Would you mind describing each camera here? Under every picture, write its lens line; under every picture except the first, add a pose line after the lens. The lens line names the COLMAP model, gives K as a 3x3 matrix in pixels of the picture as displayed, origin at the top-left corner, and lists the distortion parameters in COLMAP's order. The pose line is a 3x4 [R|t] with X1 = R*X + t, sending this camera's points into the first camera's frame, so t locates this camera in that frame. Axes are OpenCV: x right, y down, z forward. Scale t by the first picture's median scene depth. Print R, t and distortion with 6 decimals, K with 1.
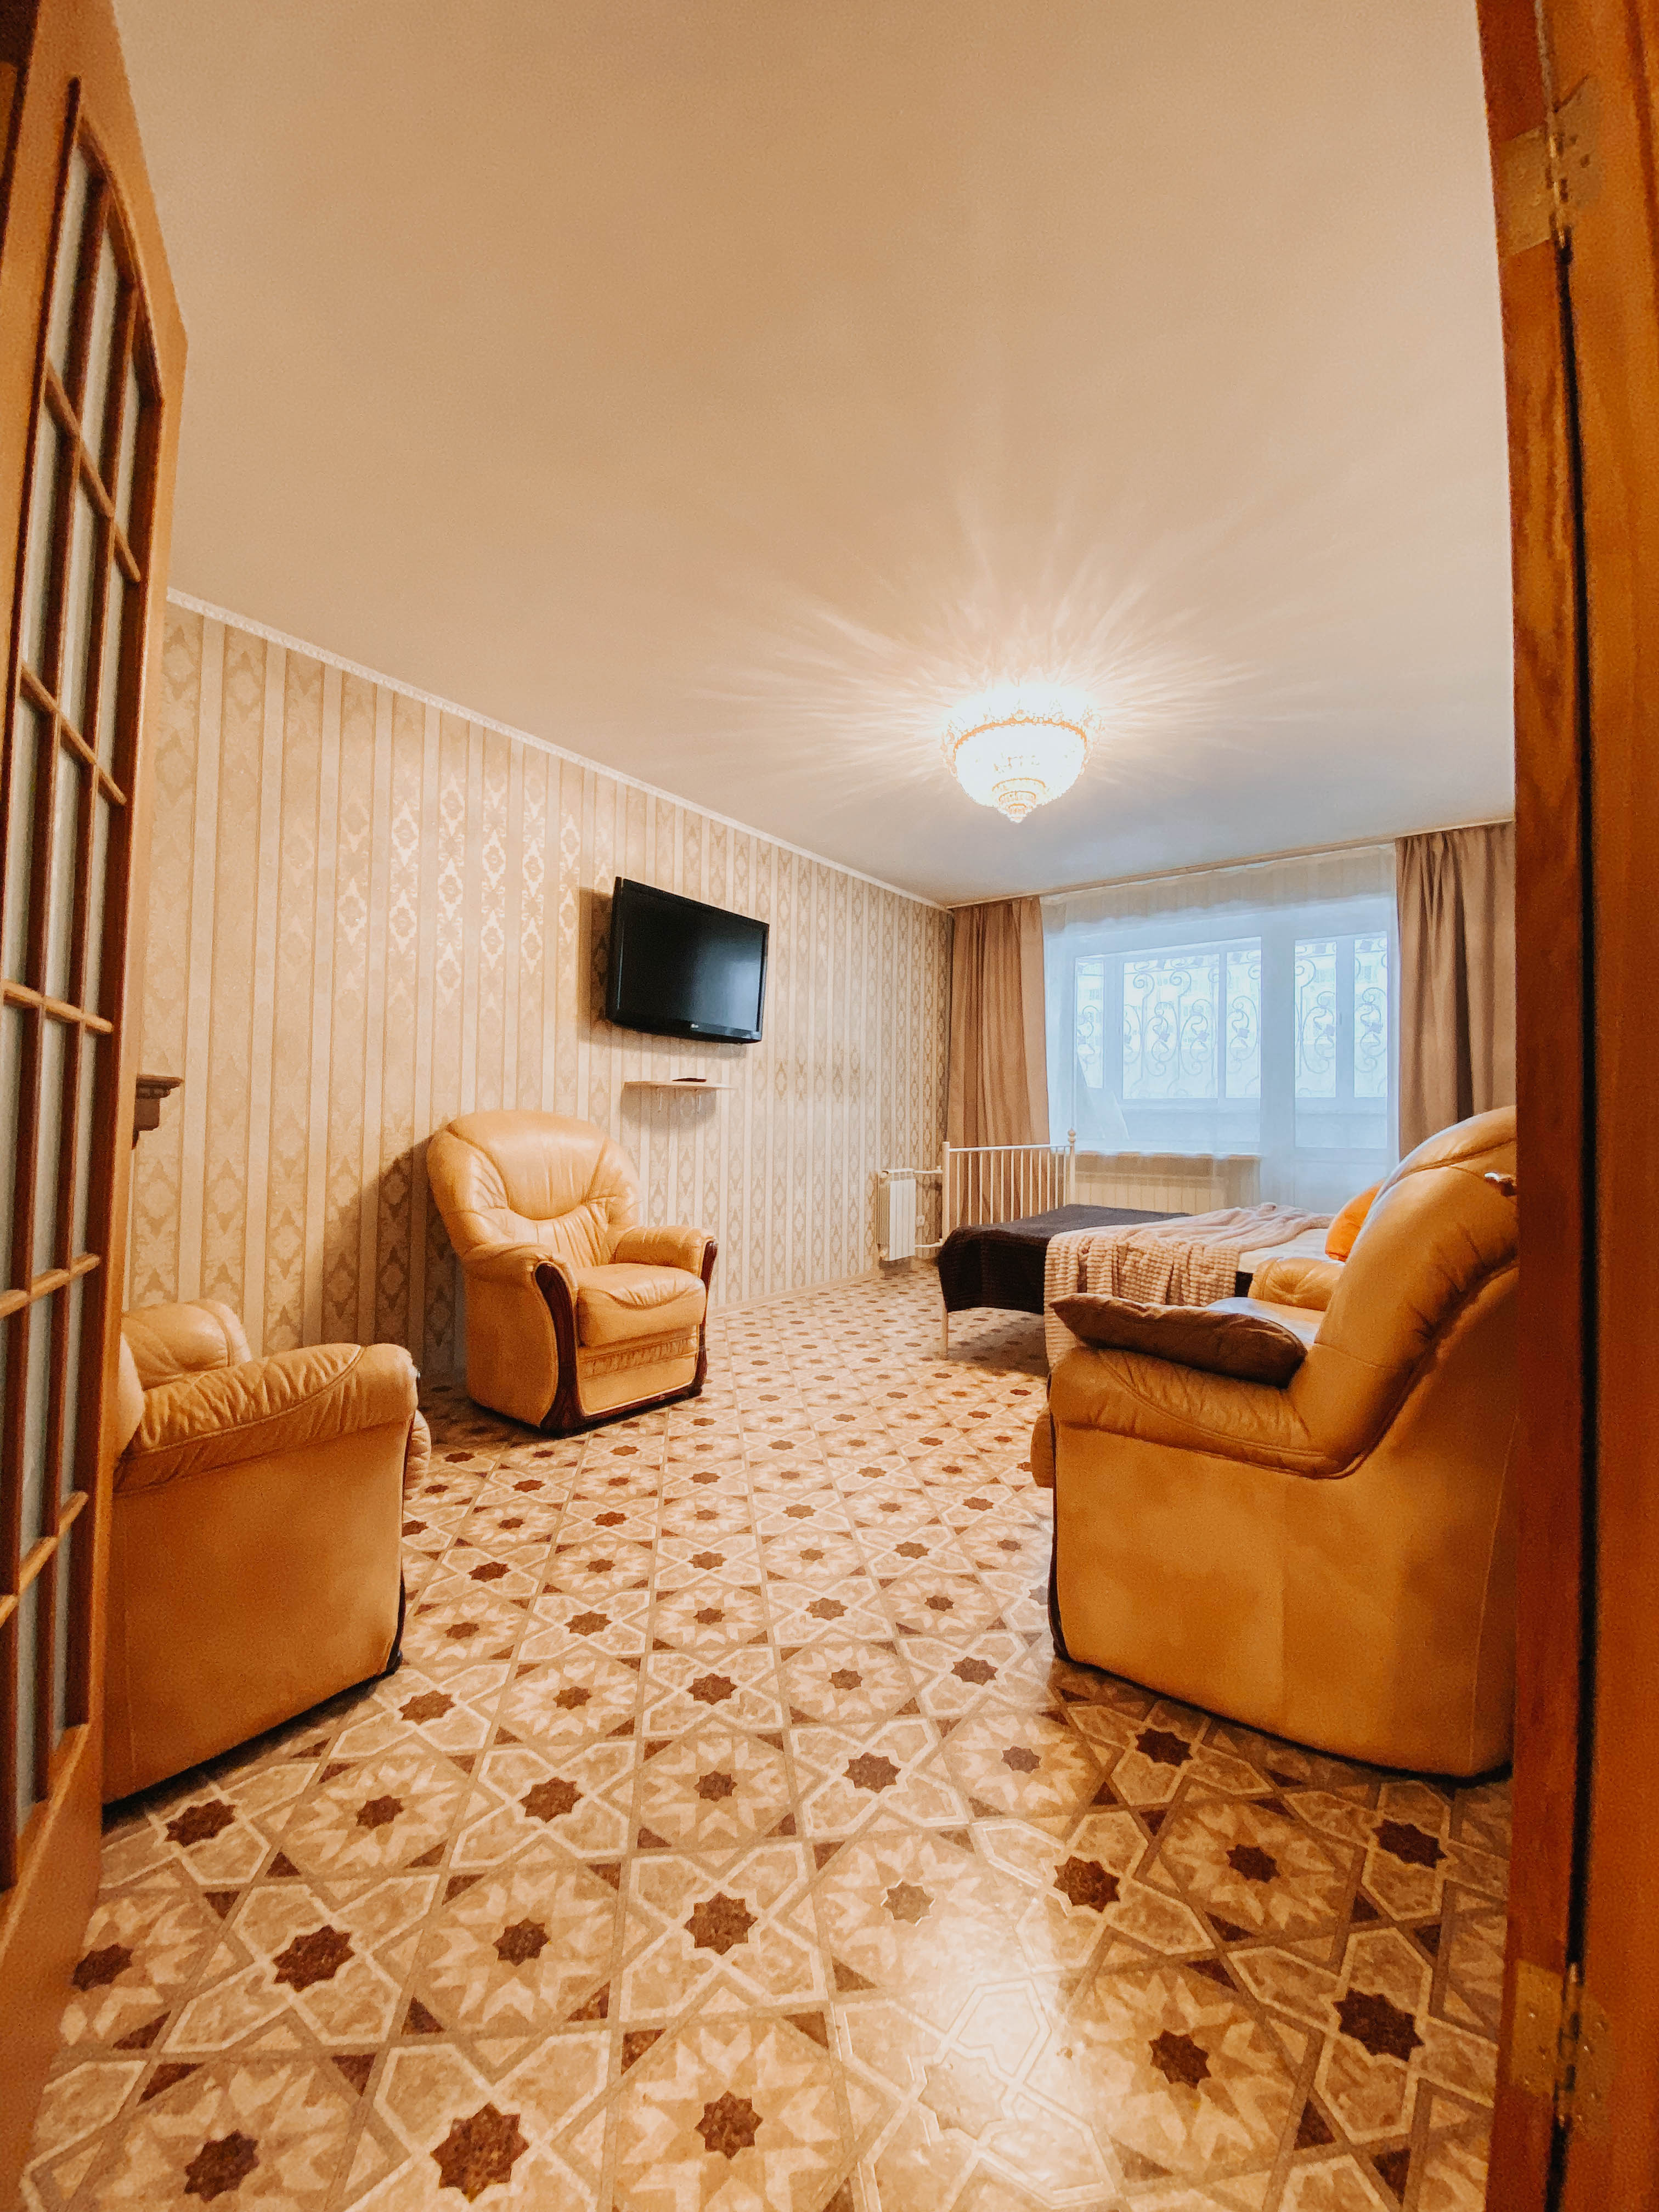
lens RADIAL K [[904.6, 0, 822.9], [0, 904.6, 1100.0], [0, 0, 1]] dist [0.023023, -0.022061]
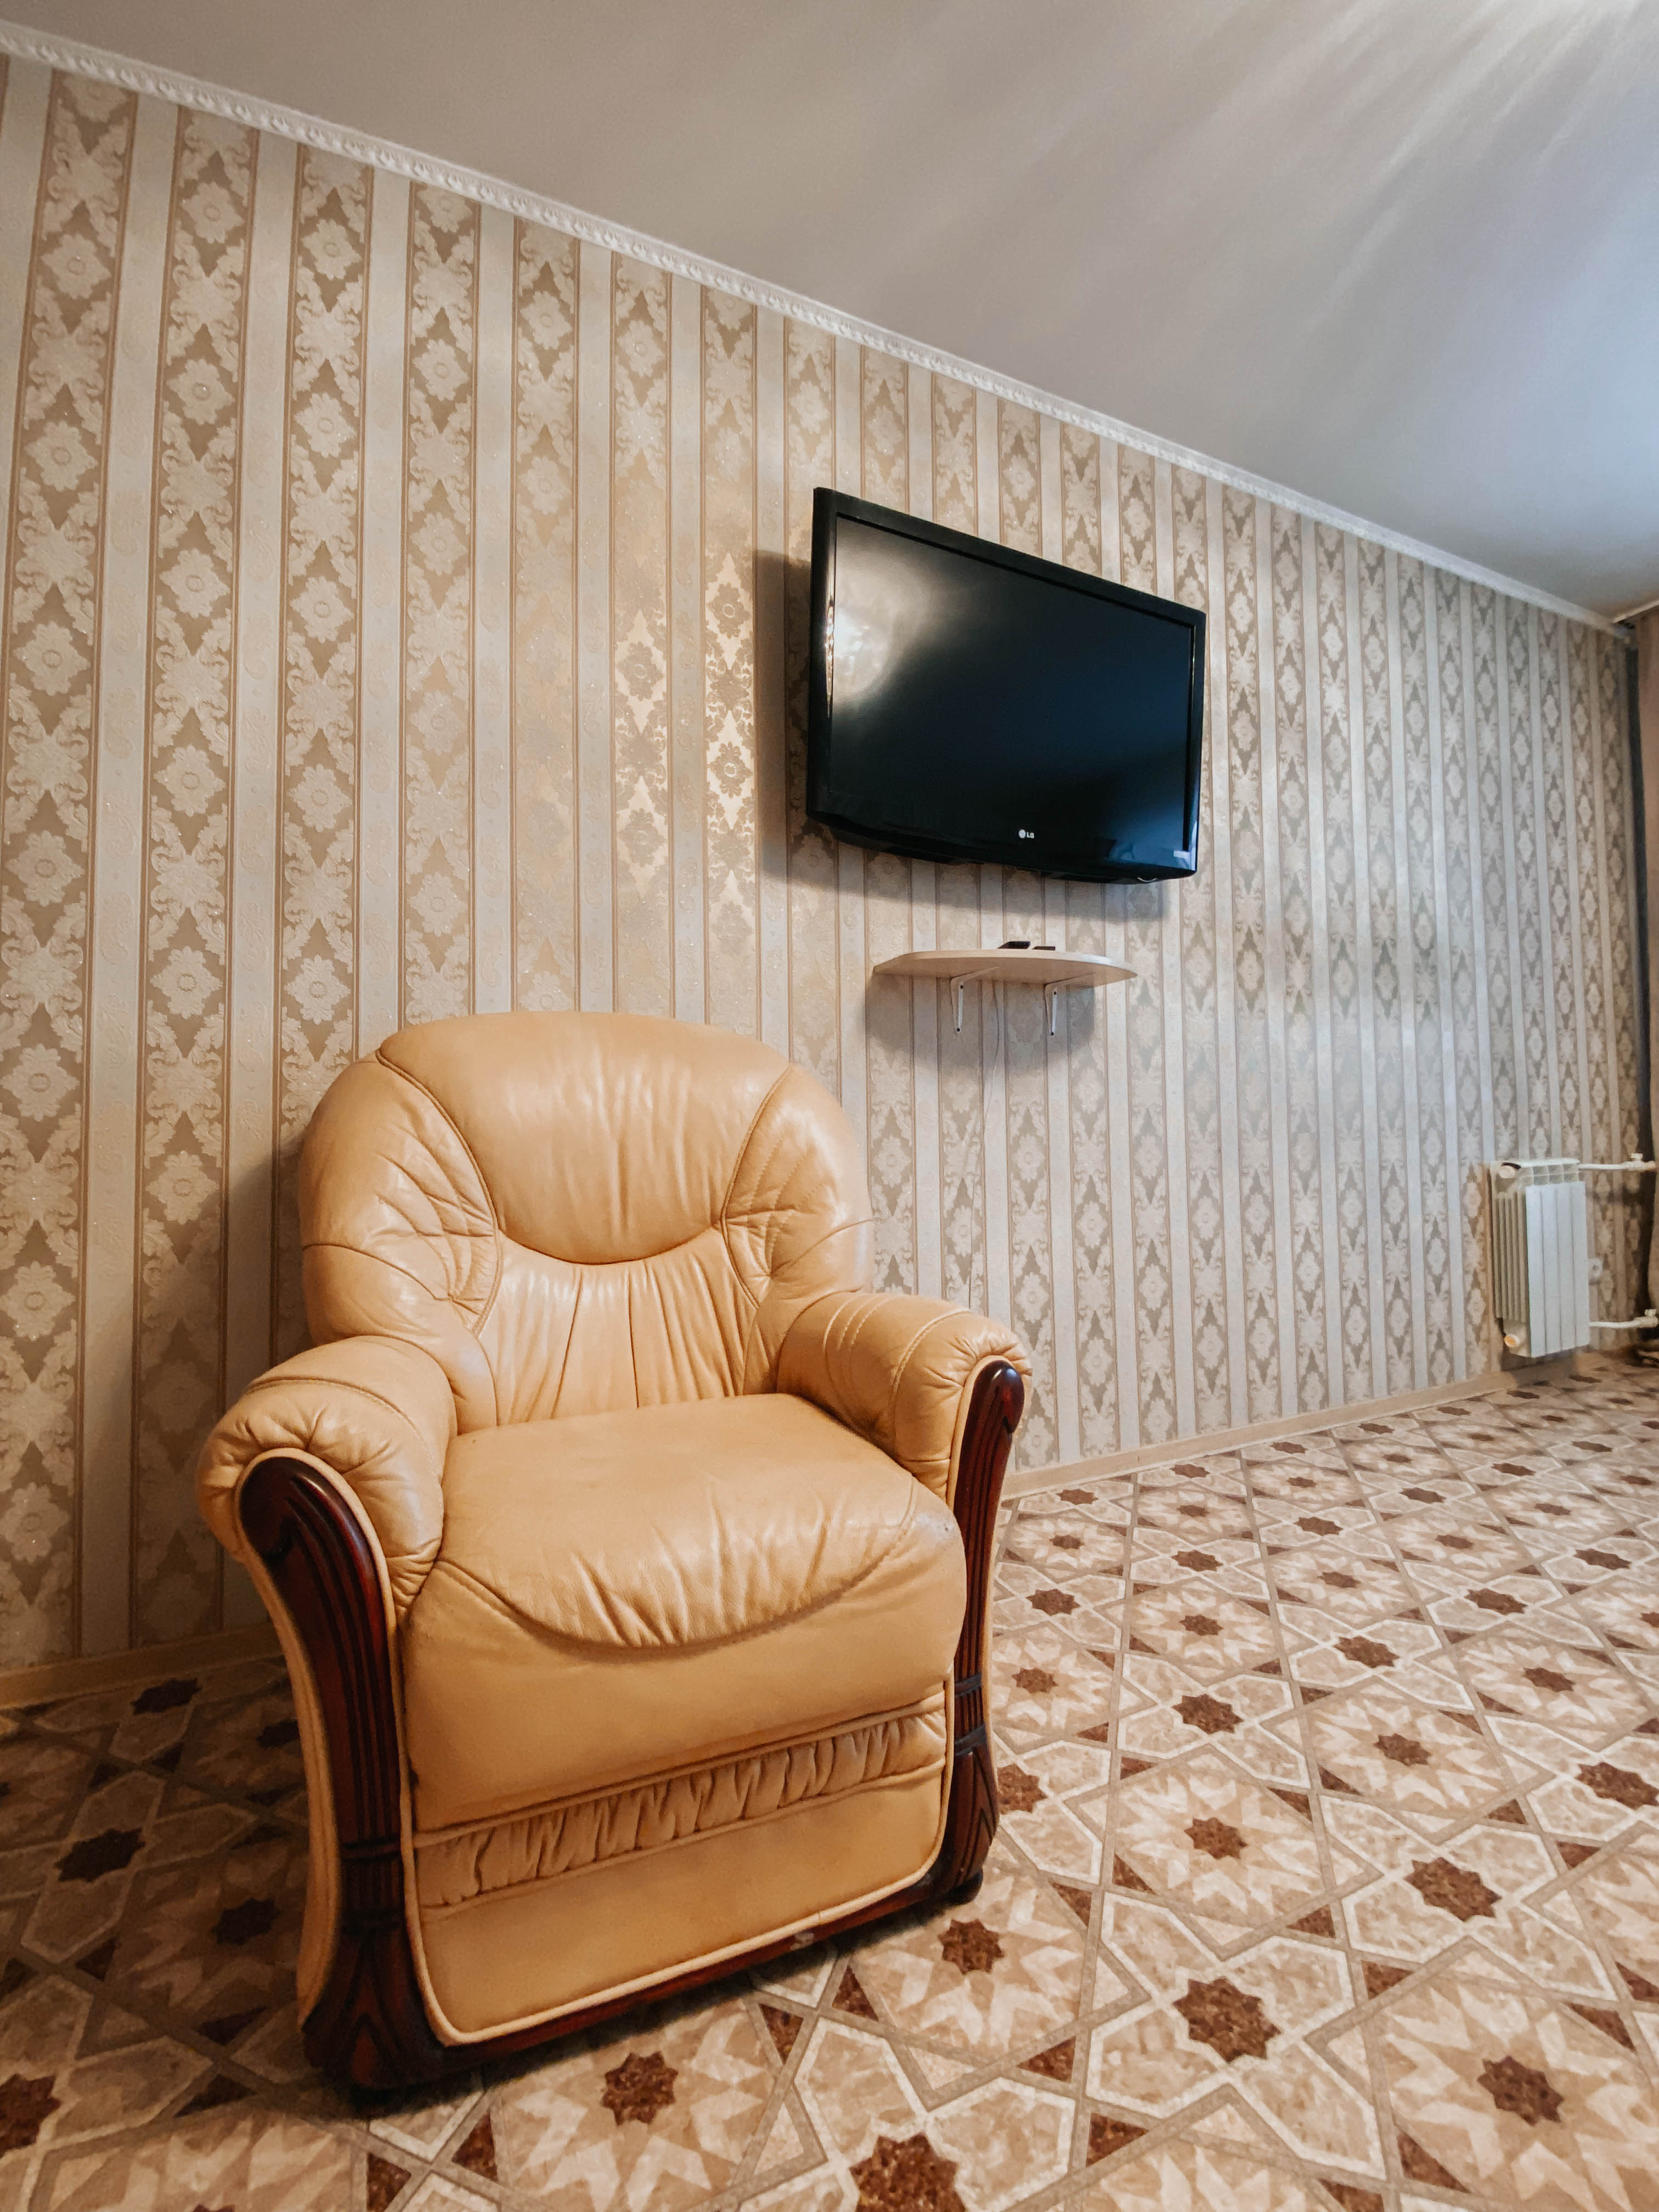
lens RADIAL K [[904.6, 0, 822.9], [0, 904.6, 1100.0], [0, 0, 1]] dist [0.023023, -0.022061]
pose [[0.877077, -0.042976, -0.478423, -0.019515], [0.036783, 0.999074, -0.022313, 0.053184], [0.478939, 0.001973, 0.877846, 0.514327]]
